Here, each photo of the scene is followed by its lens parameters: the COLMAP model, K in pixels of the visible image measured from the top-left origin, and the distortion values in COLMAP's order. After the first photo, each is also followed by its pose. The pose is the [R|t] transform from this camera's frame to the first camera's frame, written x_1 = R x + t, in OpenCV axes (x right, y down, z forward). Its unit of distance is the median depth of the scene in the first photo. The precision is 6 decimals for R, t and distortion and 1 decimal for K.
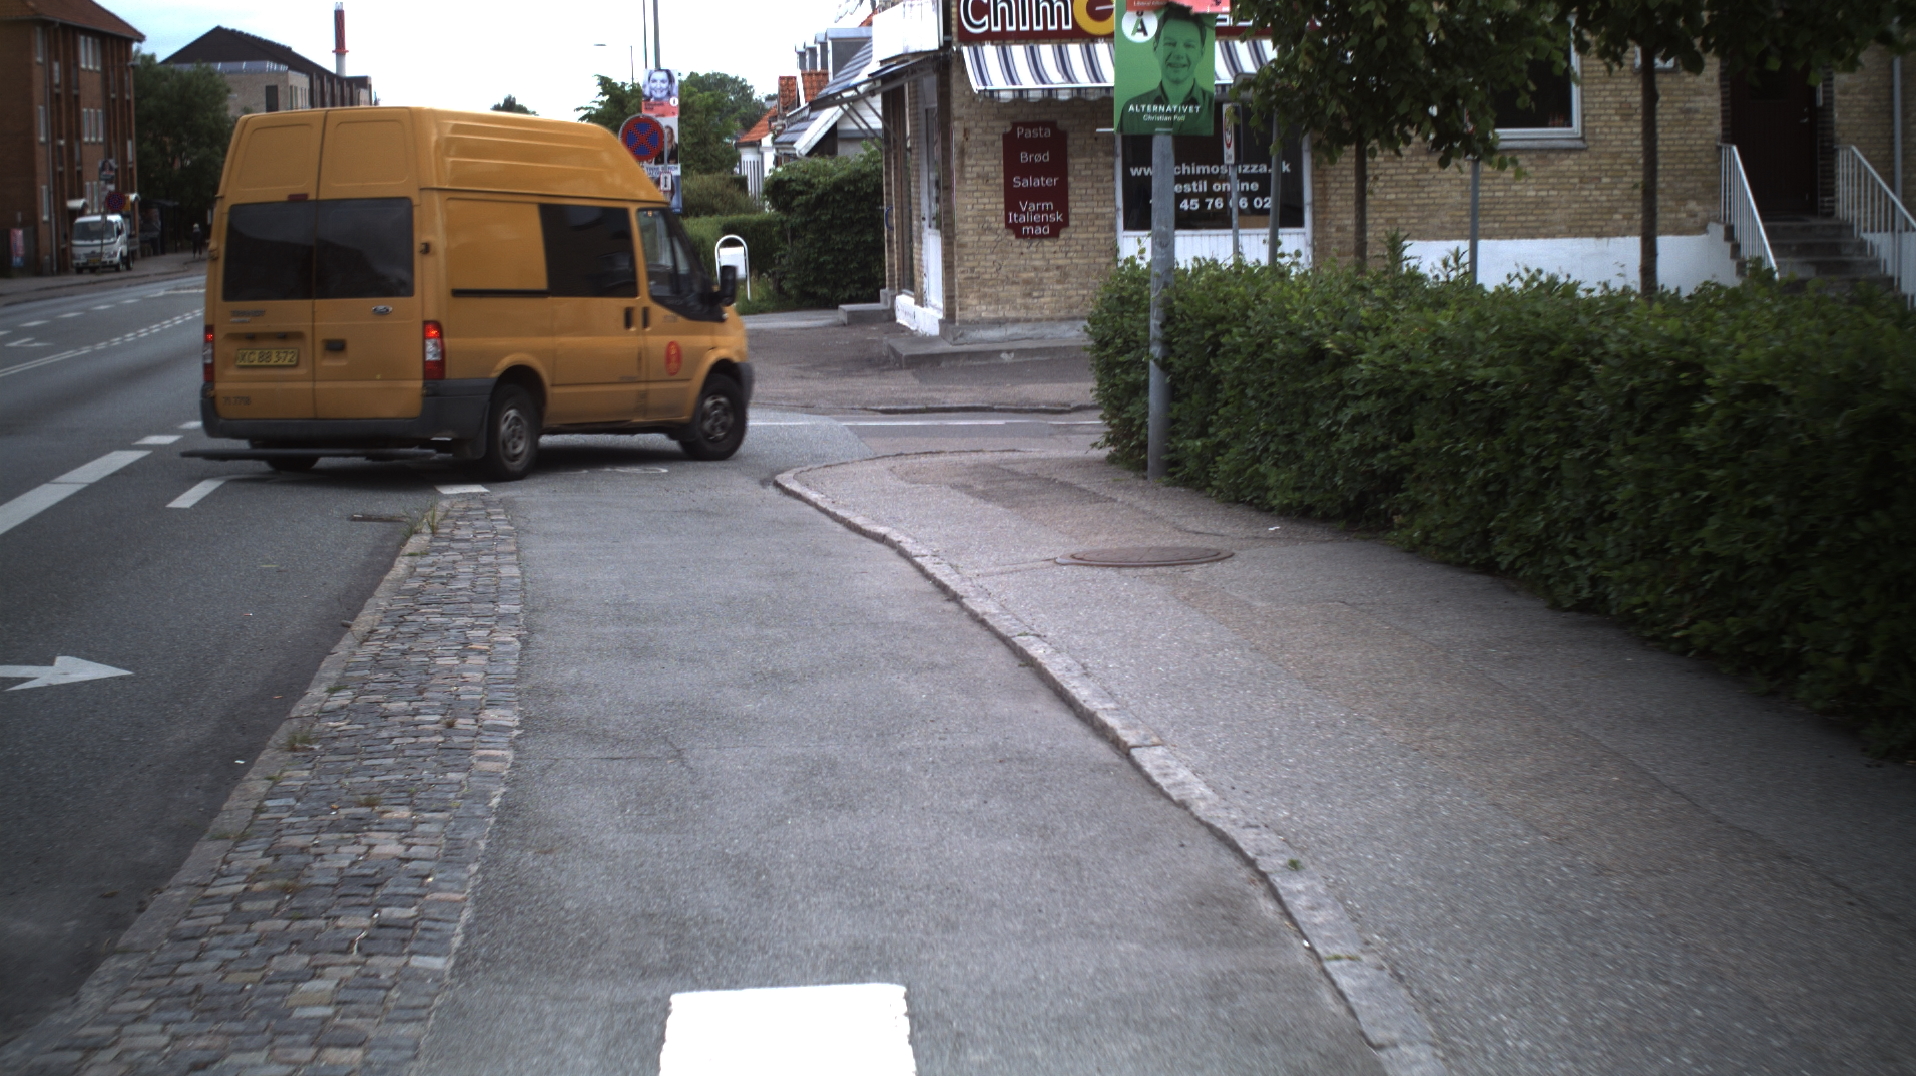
lens RADIAL K [[3362.5, 0, 958.0], [0, 3362.5, 538.0], [0, 0, 1]] dist [-0.301885, 0.395285]
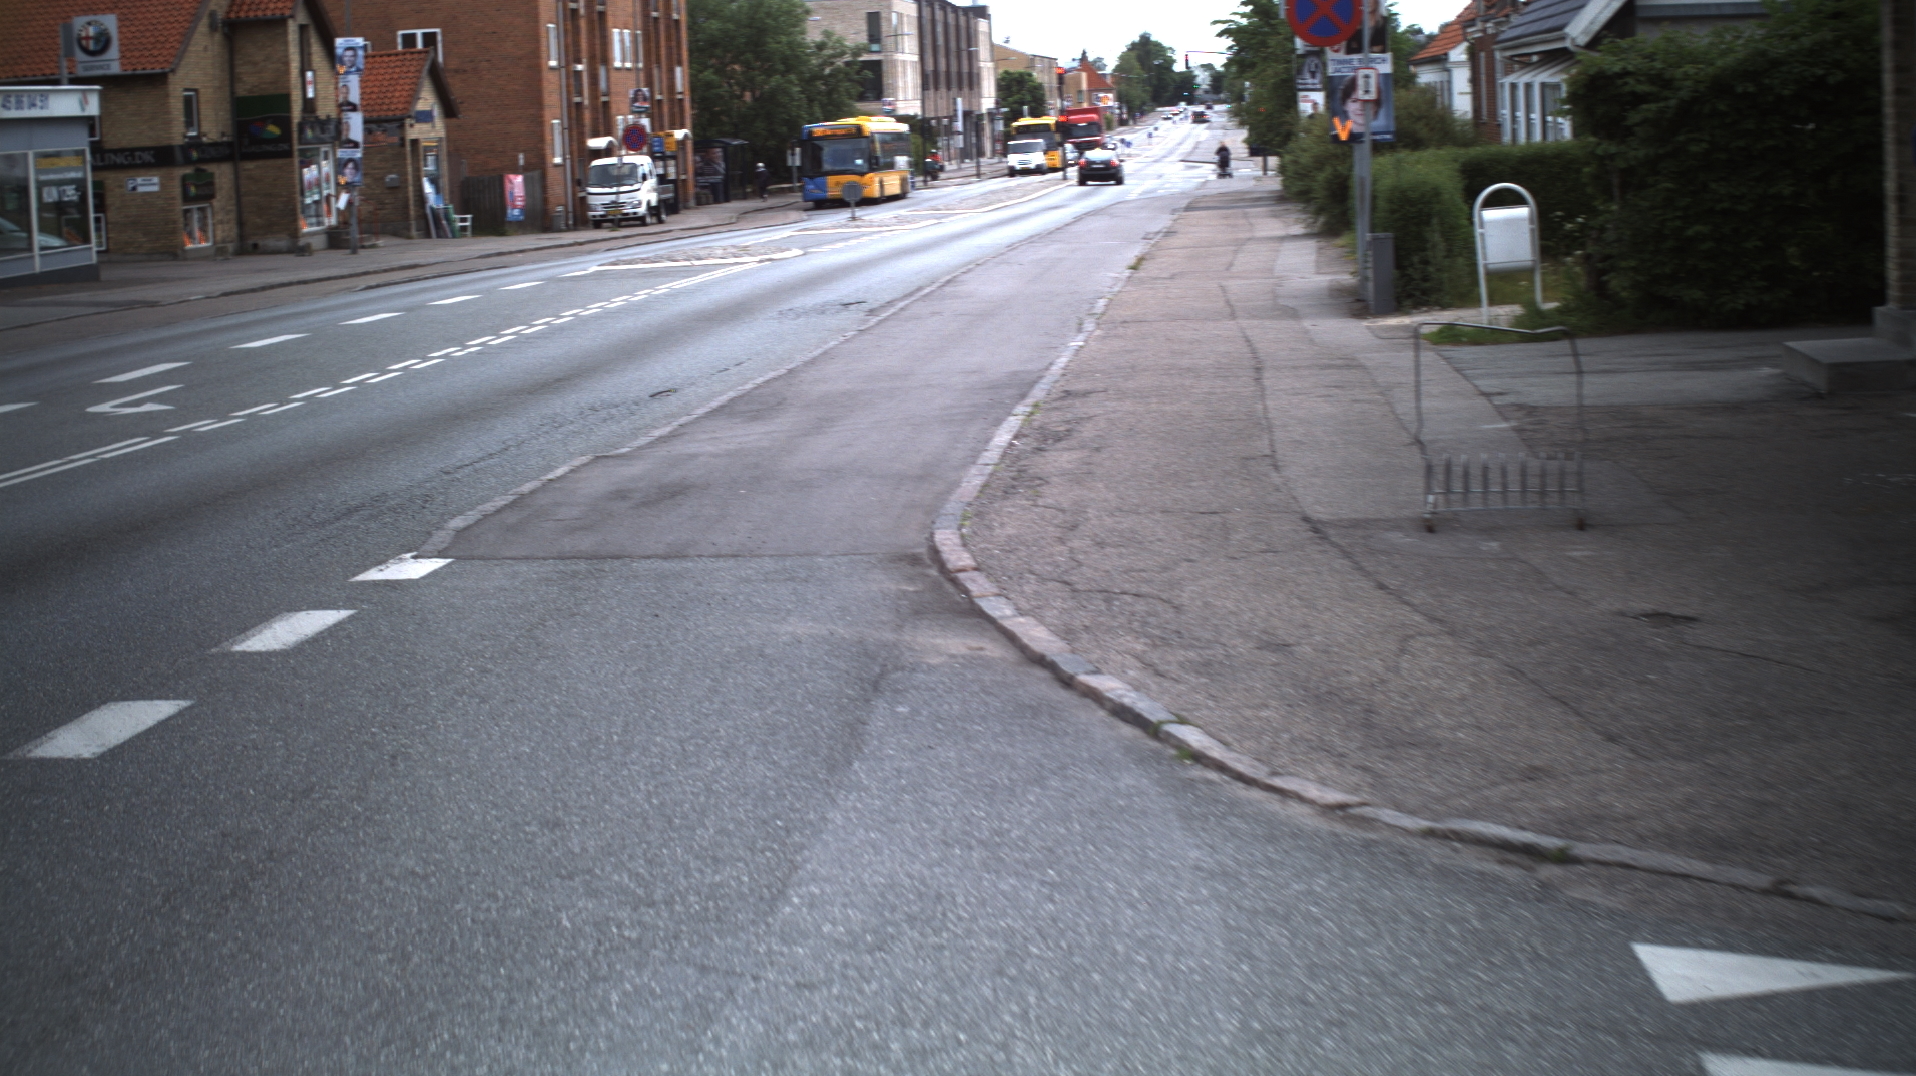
lens RADIAL K [[3362.5, 0, 958.0], [0, 3362.5, 538.0], [0, 0, 1]] dist [-0.301885, 0.395285]
pose [[0.981926, 0.005508, -0.189186, -0.073227], [-0.002079, 0.999830, 0.018320, -0.062212], [0.189255, -0.017596, 0.981770, 0.665389]]
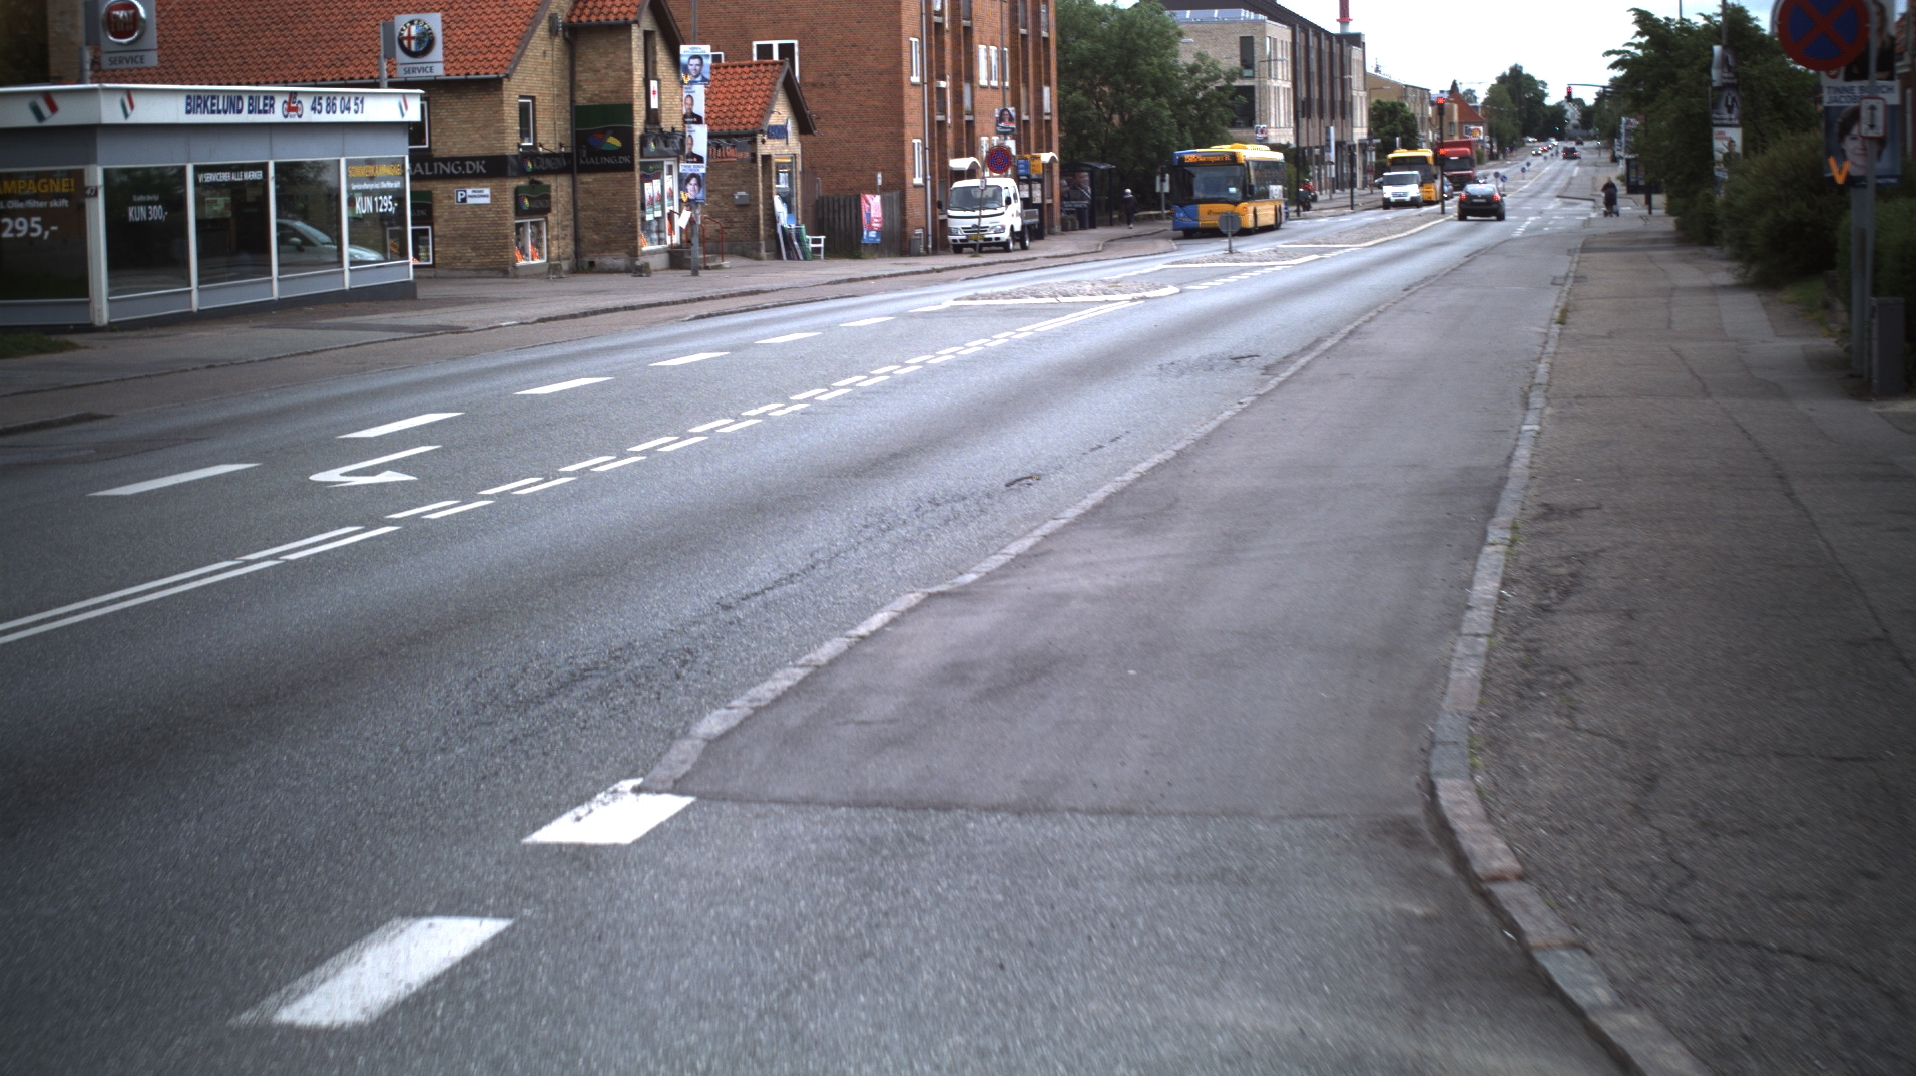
lens RADIAL K [[3362.5, 0, 958.0], [0, 3362.5, 538.0], [0, 0, 1]] dist [-0.301885, 0.395285]
pose [[0.955937, 0.032860, -0.291726, -0.110652], [-0.030502, 0.999455, 0.012630, -0.075861], [0.291982, -0.003175, 0.956419, 0.794951]]
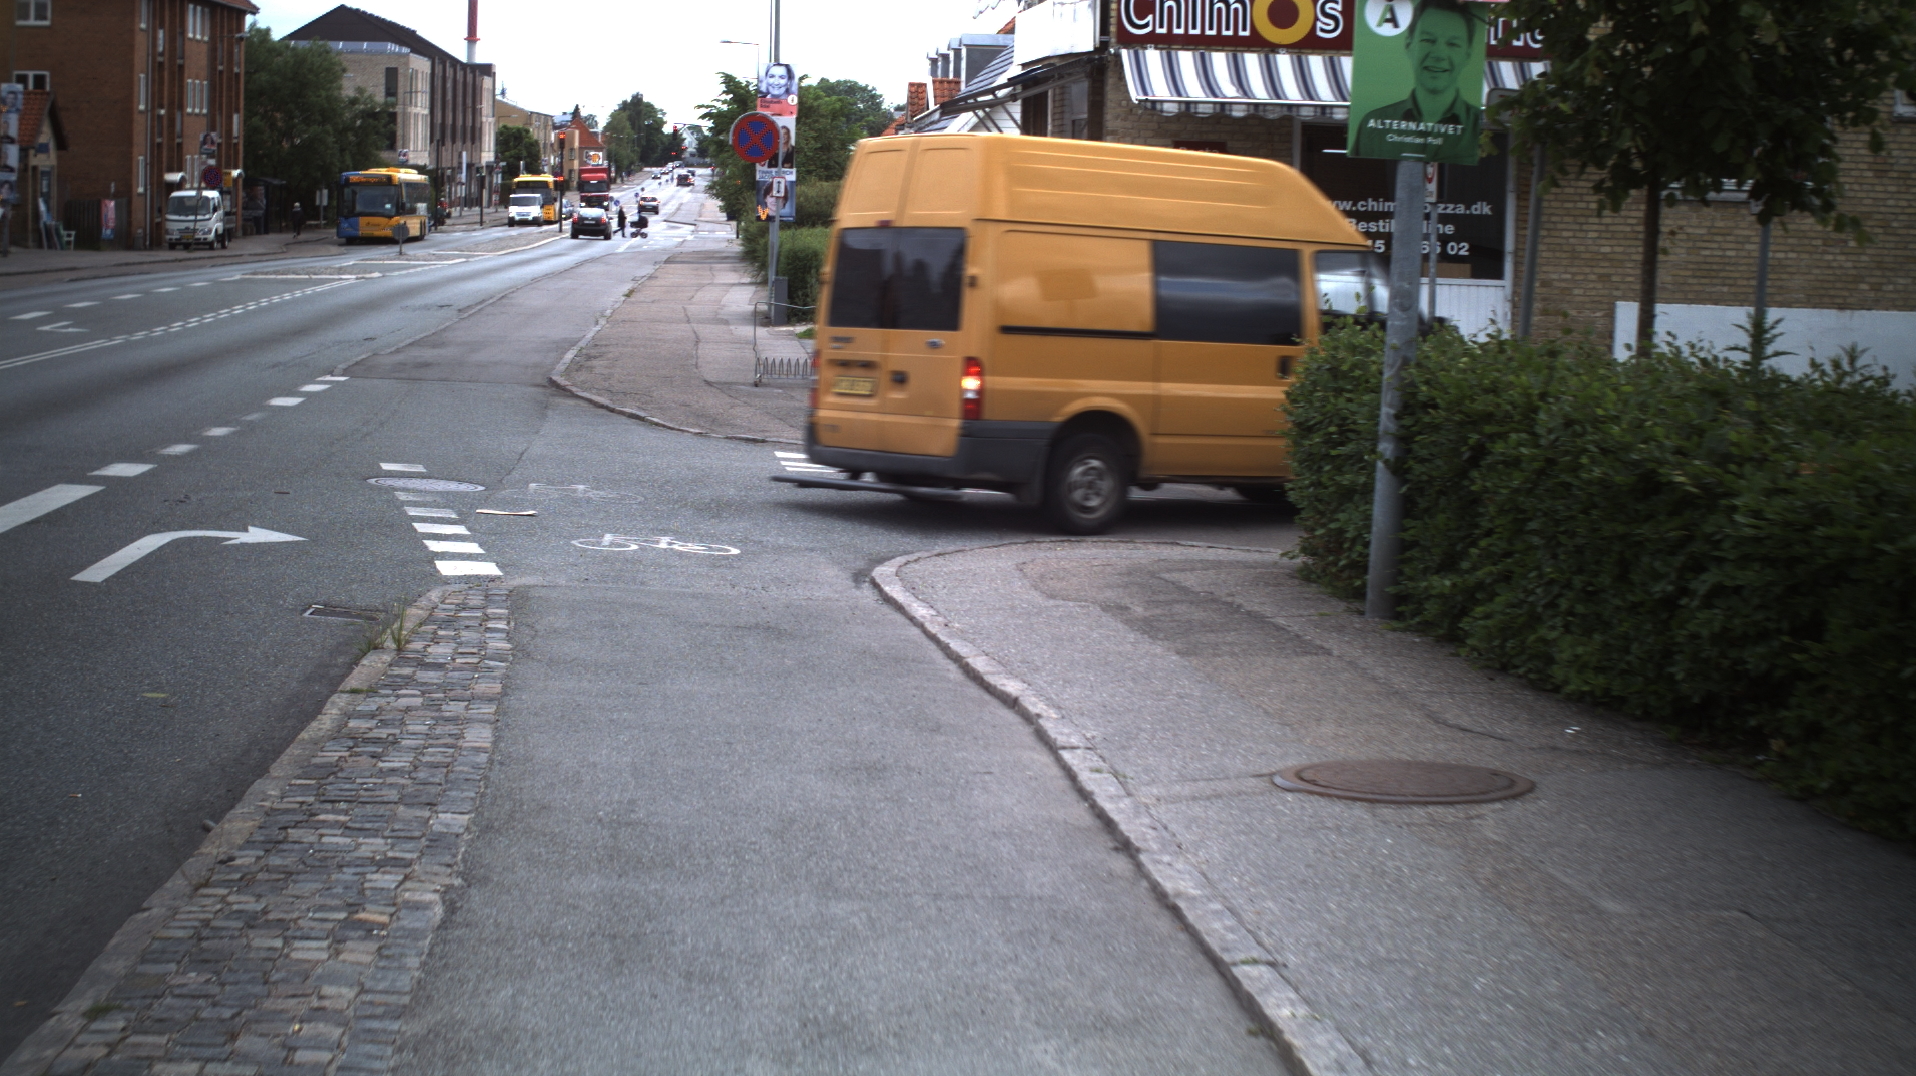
lens RADIAL K [[3362.5, 0, 958.0], [0, 3362.5, 538.0], [0, 0, 1]] dist [-0.301885, 0.395285]
pose [[0.997997, 0.054792, -0.031609, -0.006329], [-0.054954, 0.998480, -0.004274, -0.014539], [0.031327, 0.006002, 0.999491, 0.132879]]
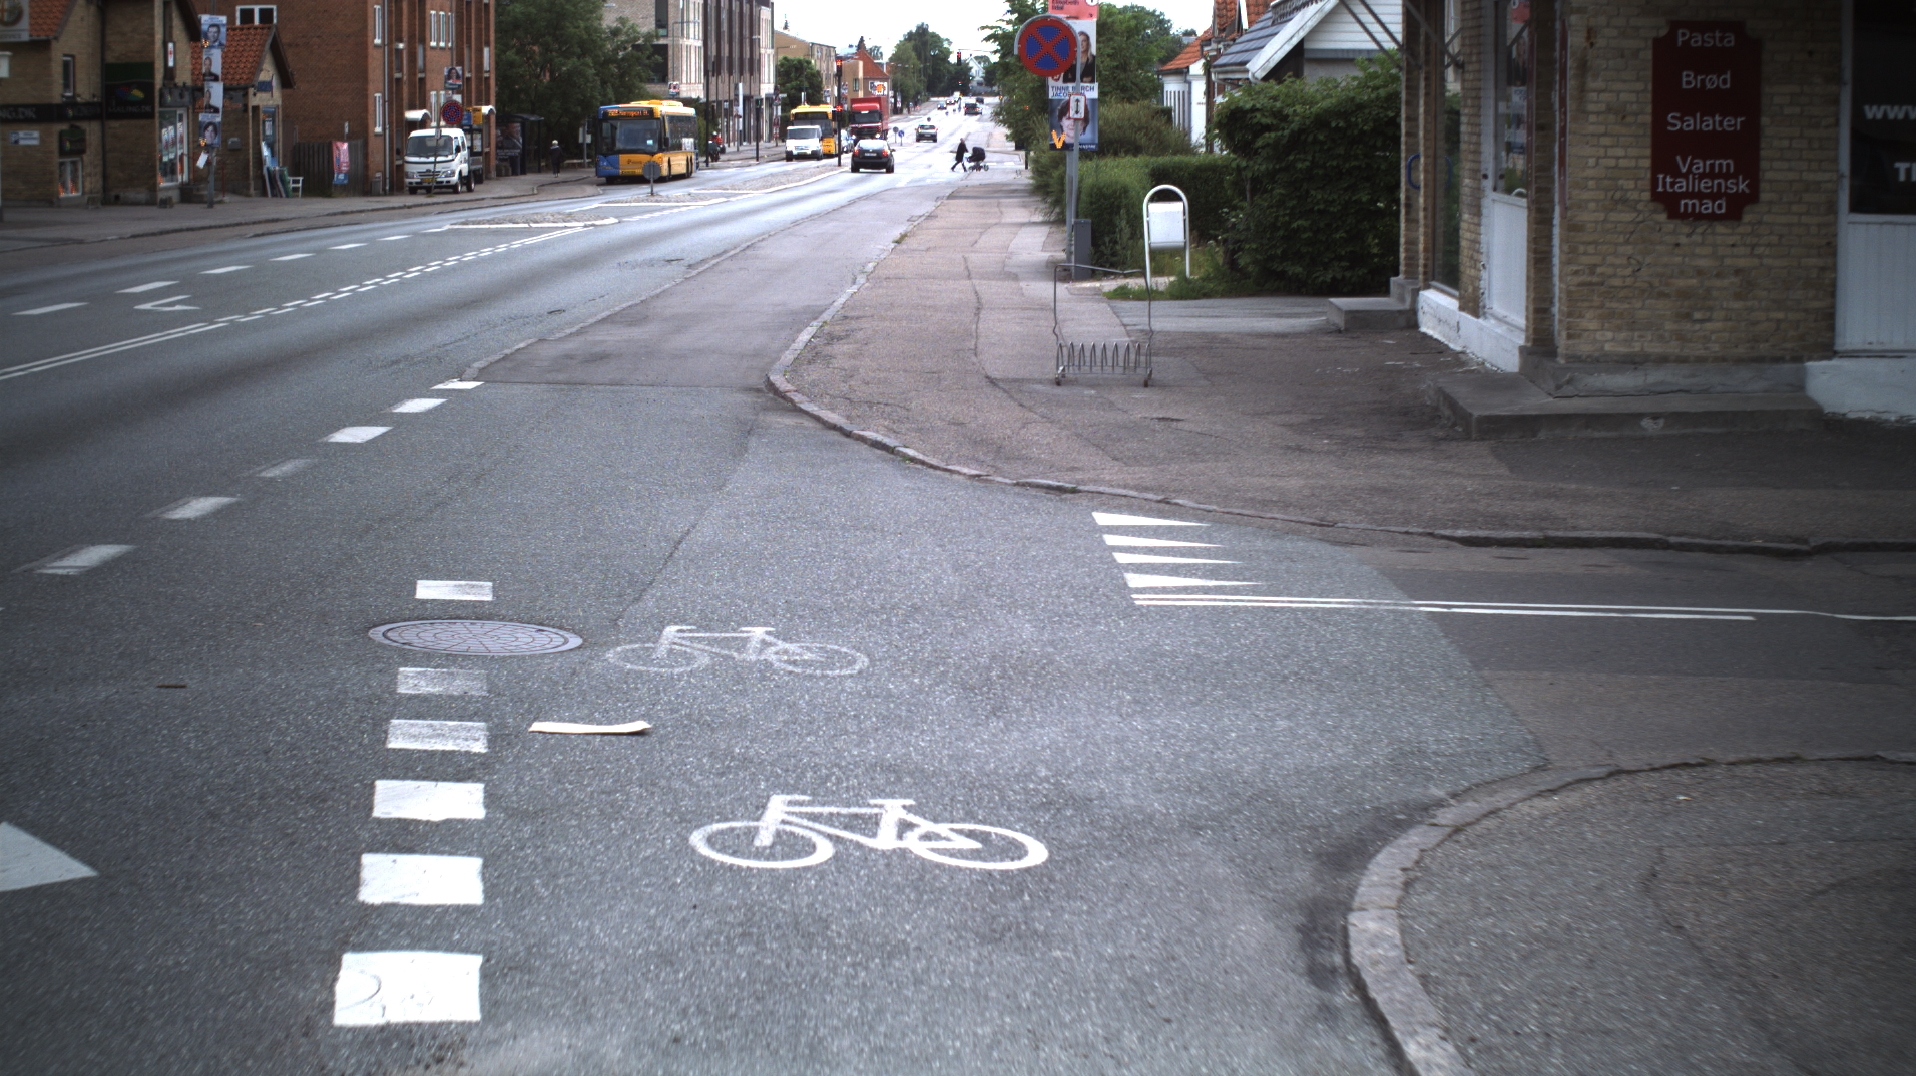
lens RADIAL K [[3362.5, 0, 958.0], [0, 3362.5, 538.0], [0, 0, 1]] dist [-0.301885, 0.395285]
pose [[0.992136, 0.041684, -0.118018, -0.034123], [-0.039451, 0.998997, 0.021188, -0.039994], [0.118783, -0.016366, 0.992785, 0.400218]]
